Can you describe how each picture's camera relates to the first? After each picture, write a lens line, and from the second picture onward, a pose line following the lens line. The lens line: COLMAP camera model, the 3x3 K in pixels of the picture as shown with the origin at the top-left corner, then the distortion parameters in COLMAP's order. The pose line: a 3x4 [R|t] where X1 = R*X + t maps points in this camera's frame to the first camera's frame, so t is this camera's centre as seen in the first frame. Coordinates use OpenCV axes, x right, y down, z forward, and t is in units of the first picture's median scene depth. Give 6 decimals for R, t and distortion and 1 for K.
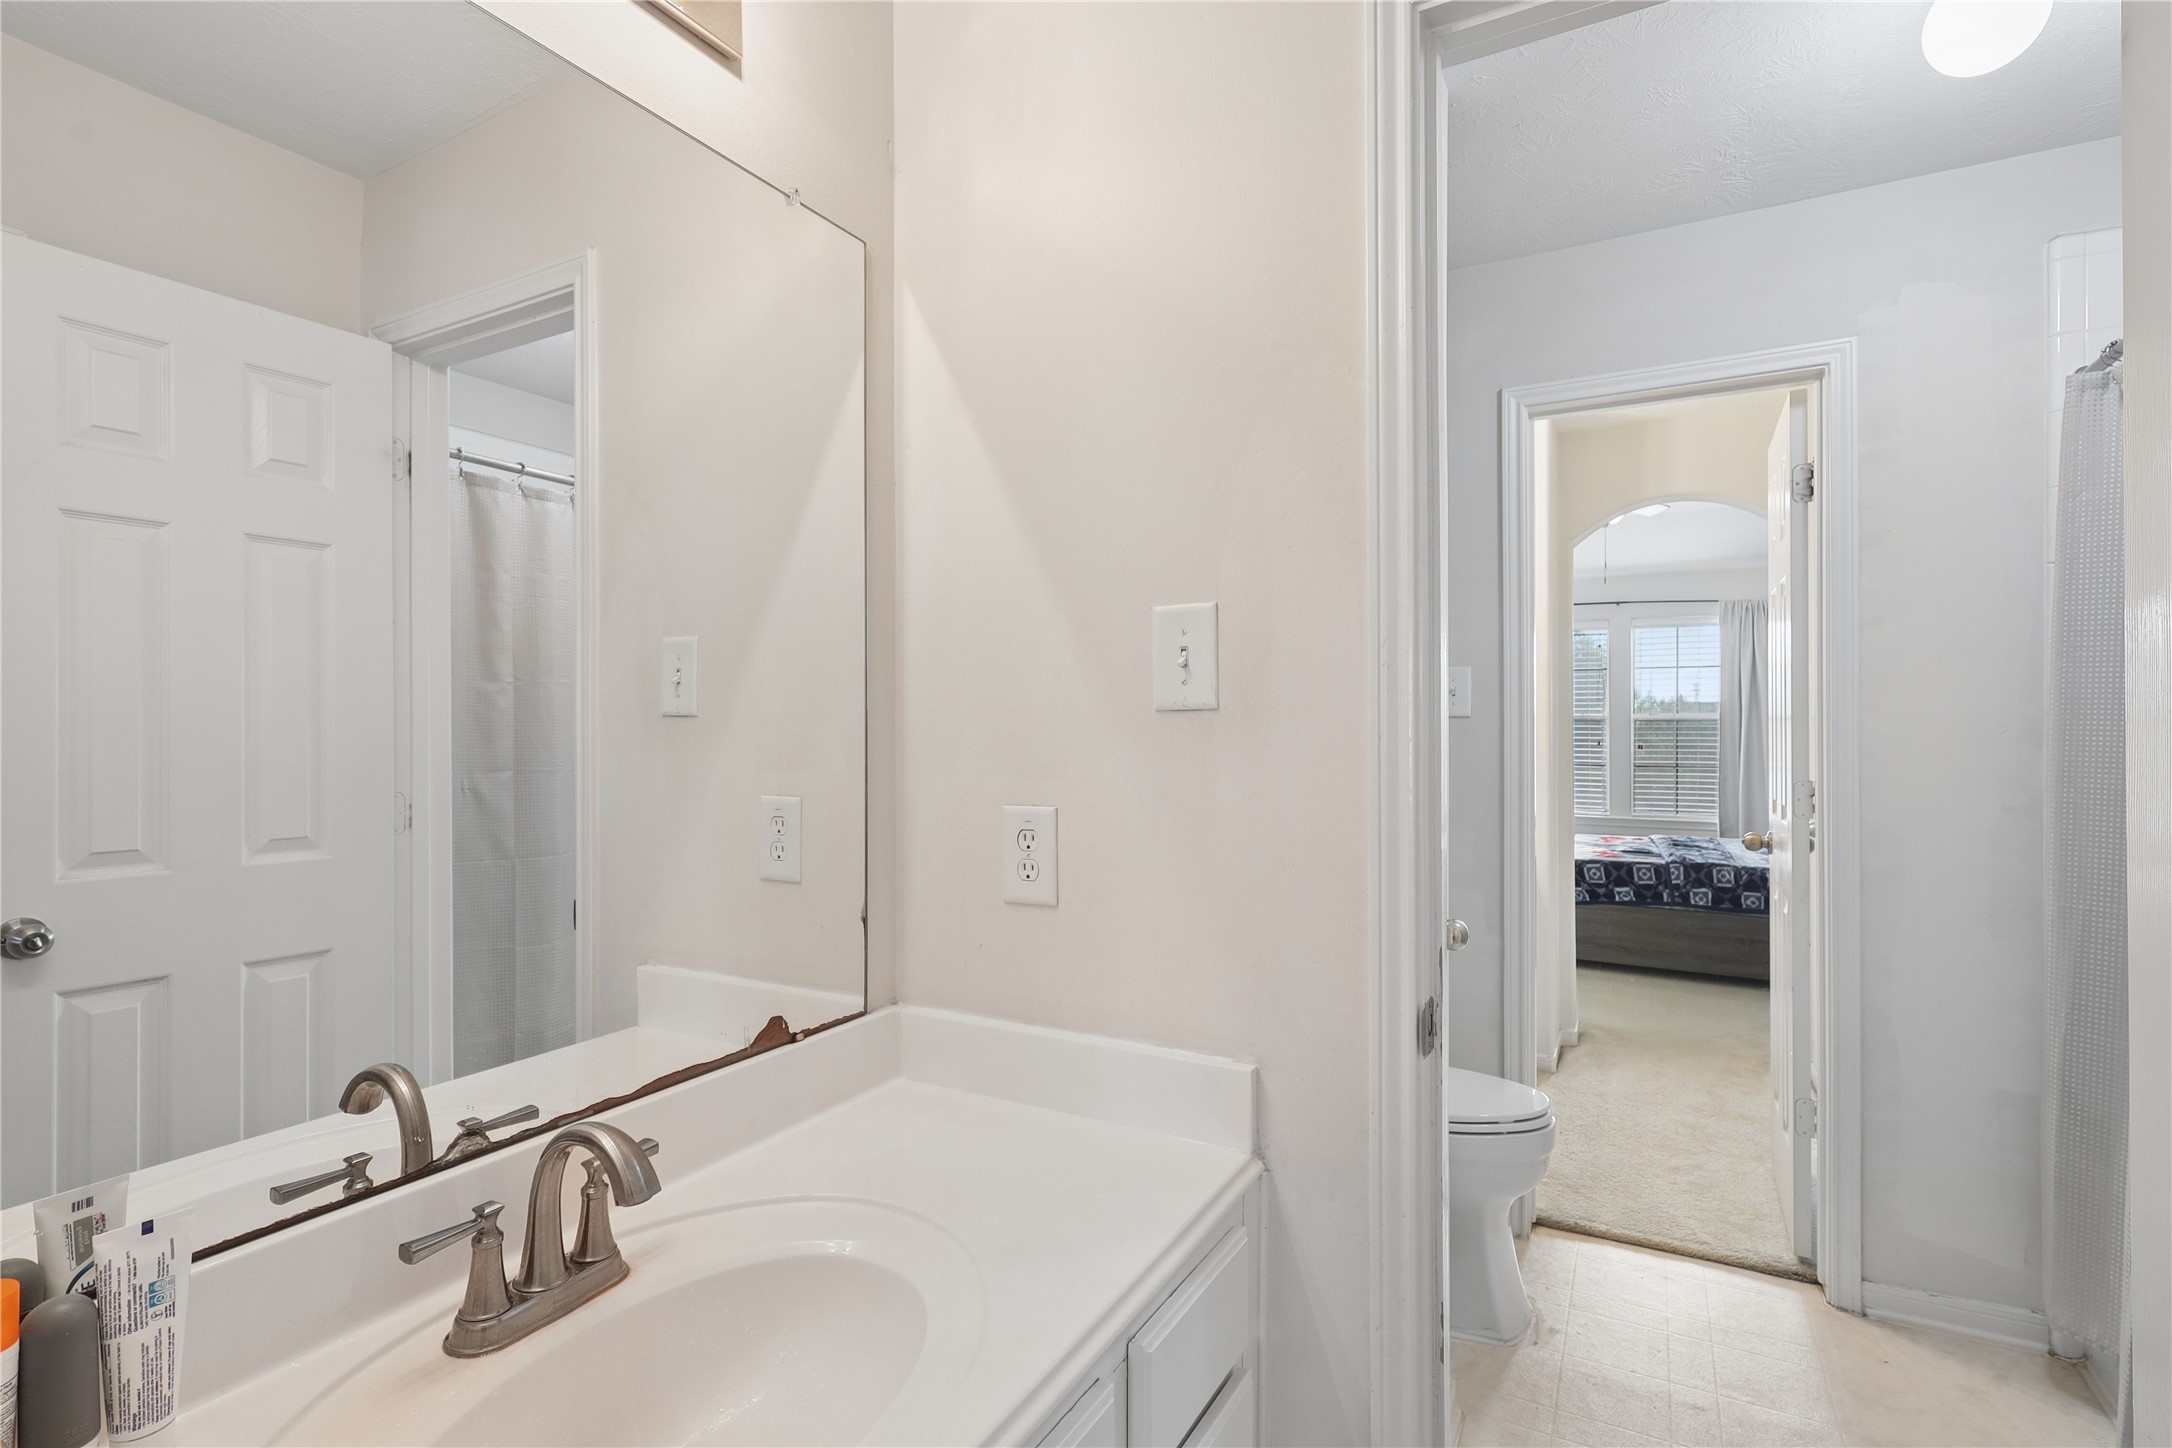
lens RADIAL K [[1032.0, 0, 1087.7], [0, 1032.0, 717.0], [0, 0, 1]] dist [0.003617, 0.000356]
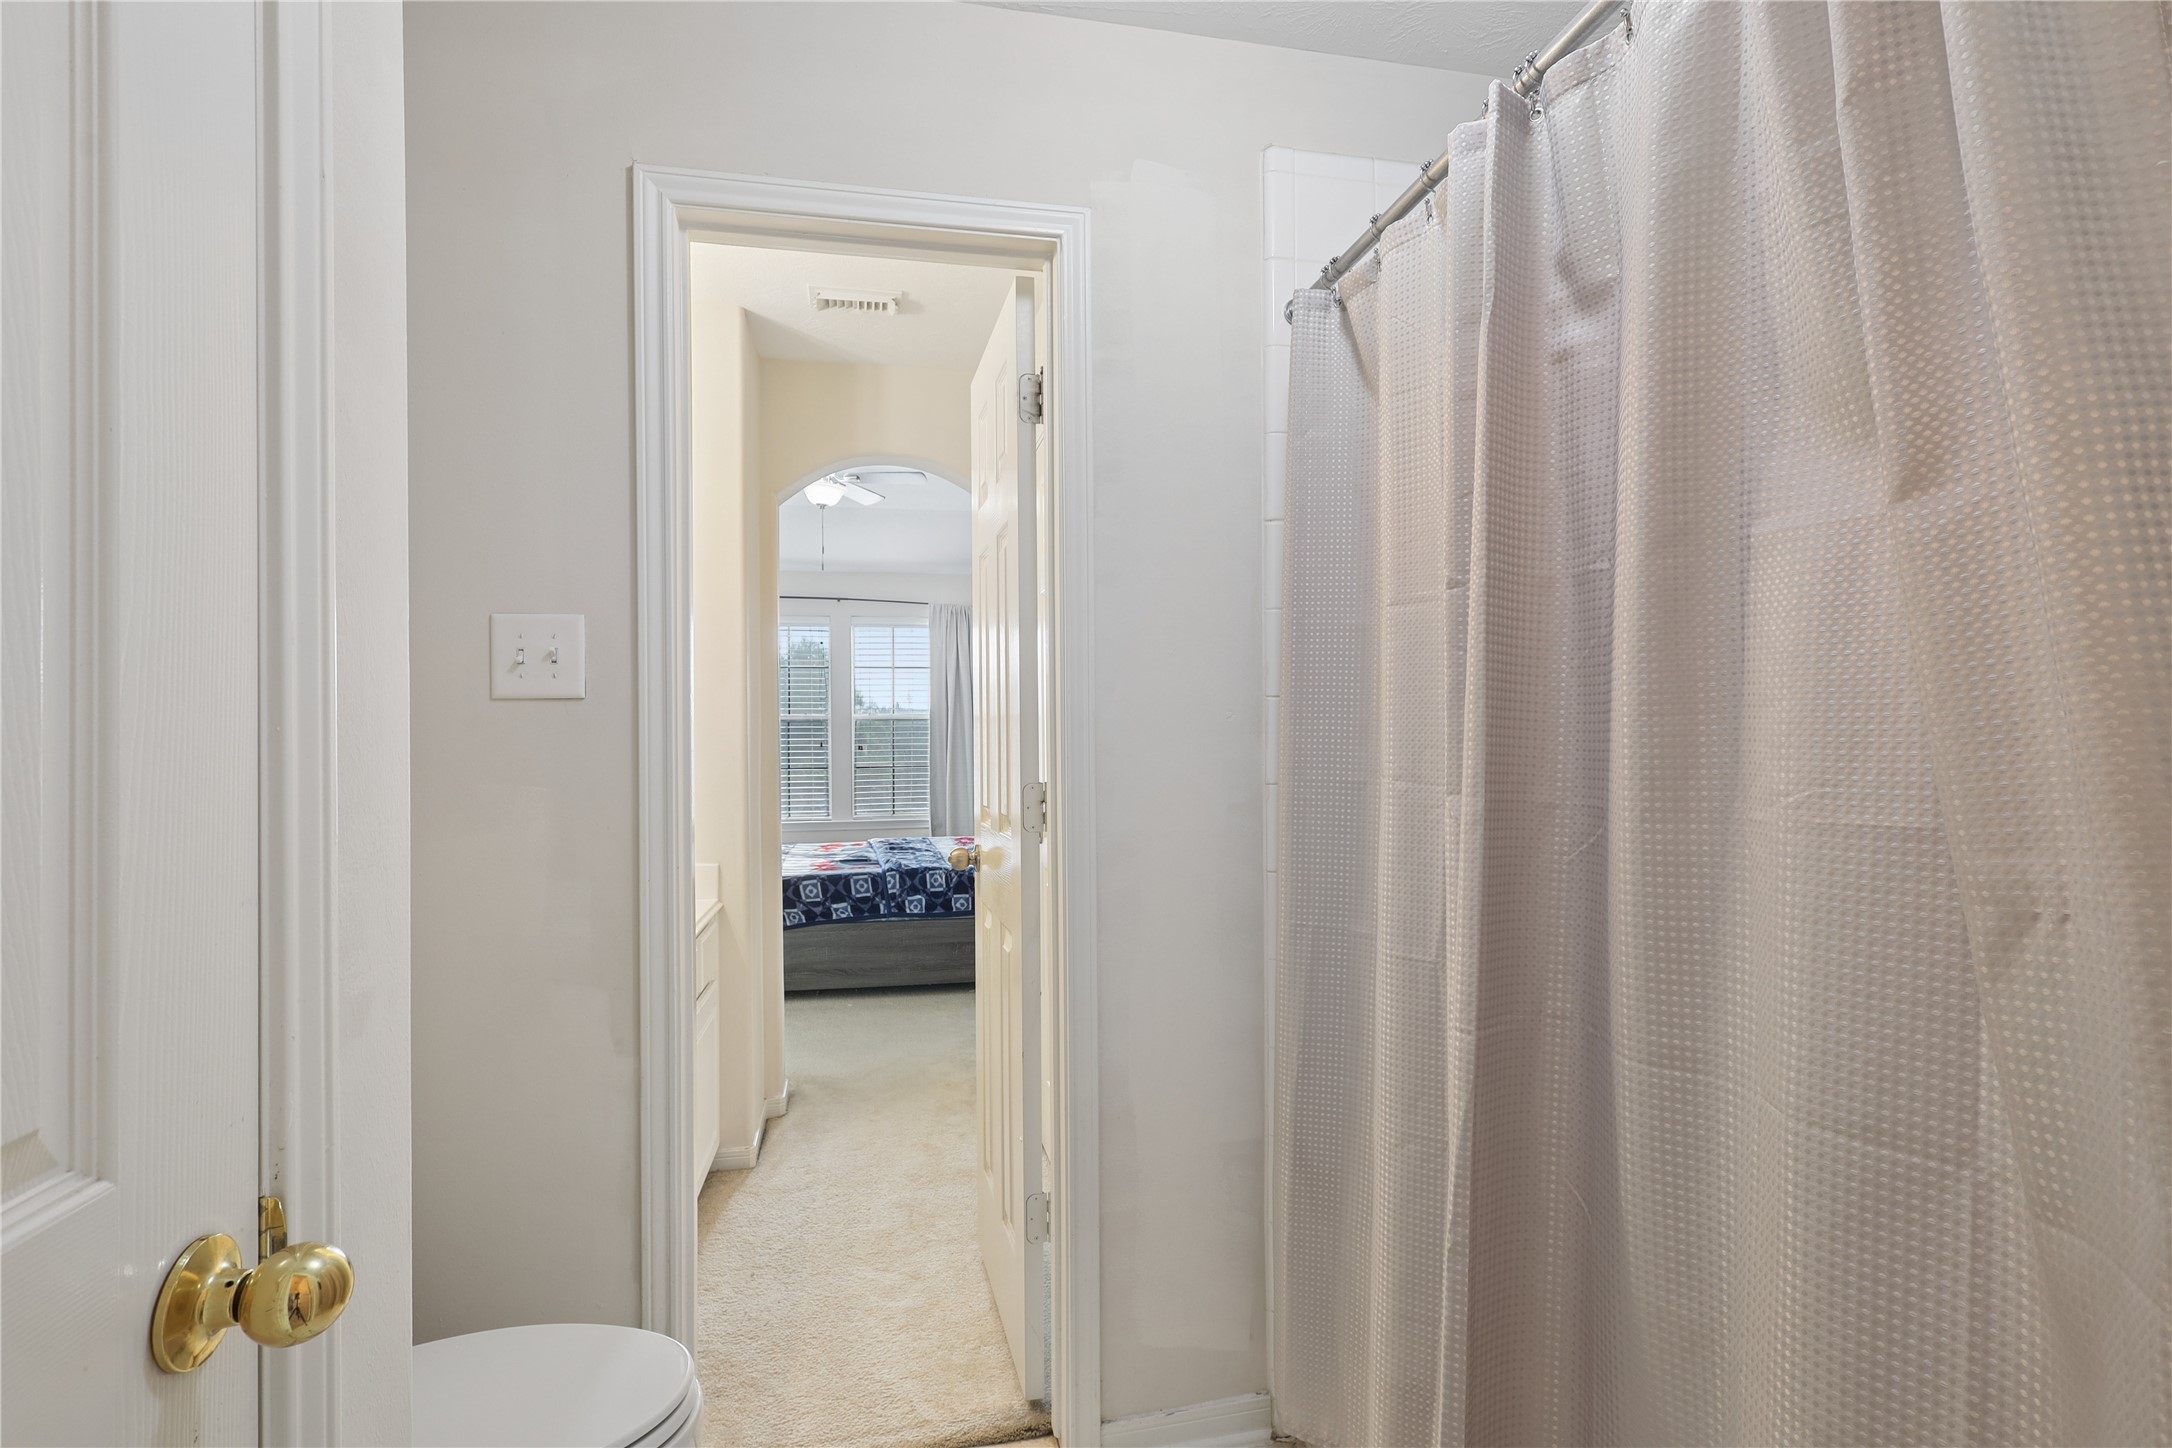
lens RADIAL K [[996.8, 0, 1077.8], [0, 996.8, 734.1], [0, 0, 1]] dist [0.002822, 0.000576]
pose [[0.764826, -0.009789, 0.644163, 0.120759], [0.003316, 0.999931, 0.011258, 0.008589], [-0.644228, -0.006475, 0.764806, 0.207442]]
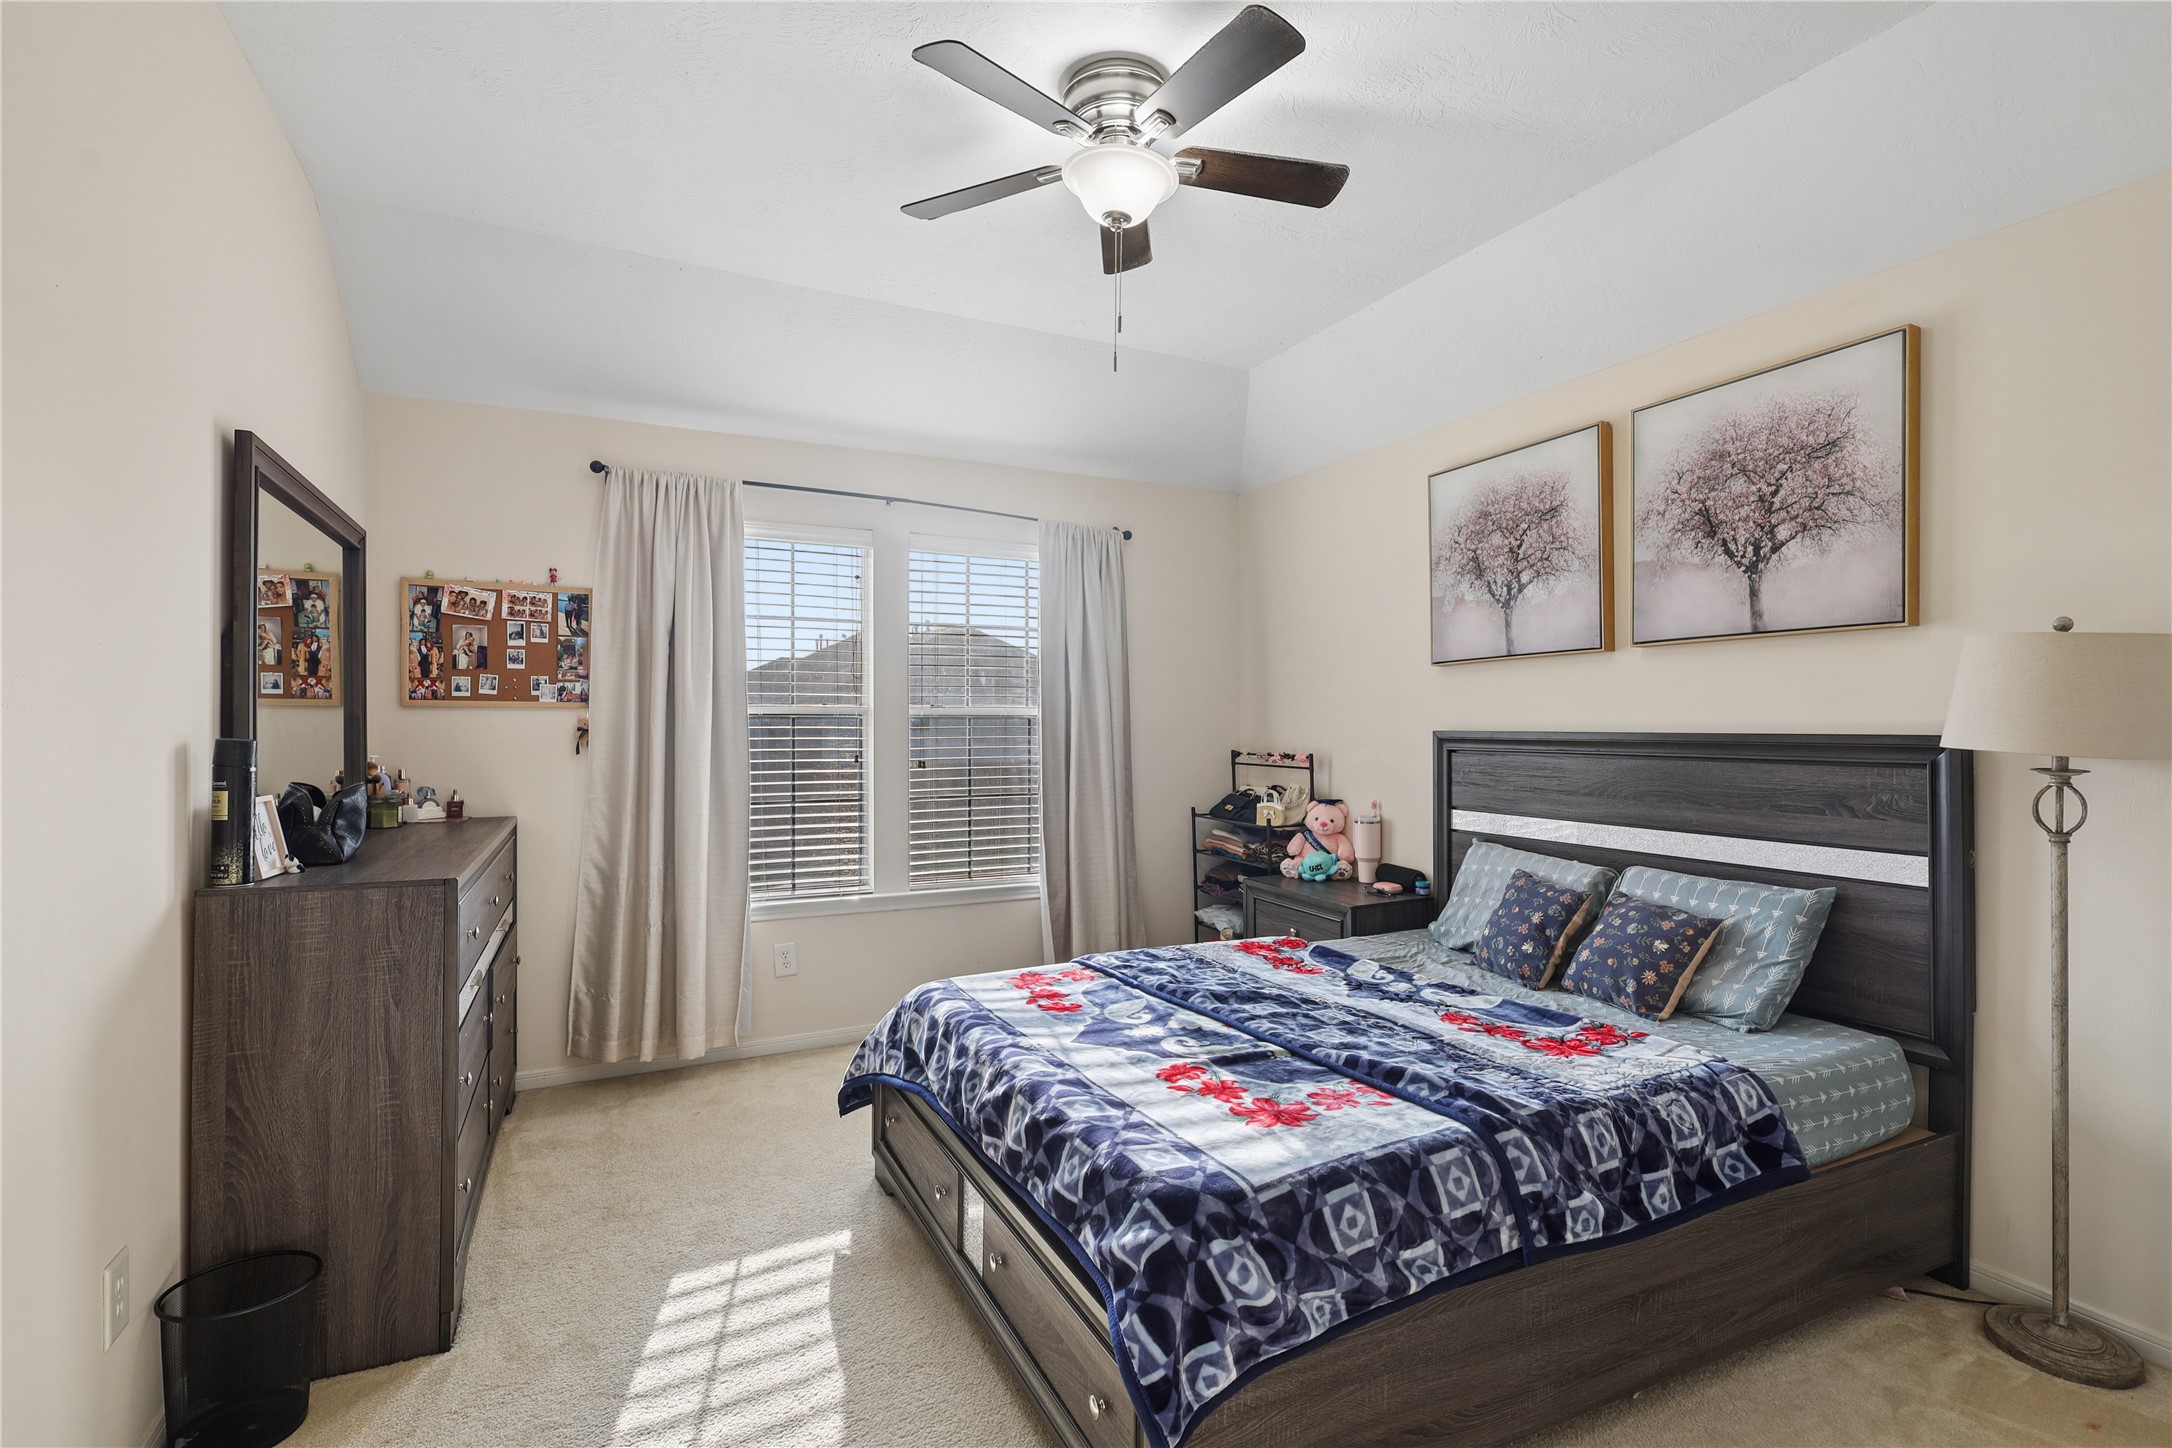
lens RADIAL K [[996.8, 0, 1077.8], [0, 996.8, 734.1], [0, 0, 1]] dist [0.002822, 0.000576]
pose [[0.578897, -0.010986, 0.815326, 0.215066], [-0.003871, 0.999861, 0.016221, 0.004306], [-0.815391, -0.012546, 0.578774, 0.933072]]
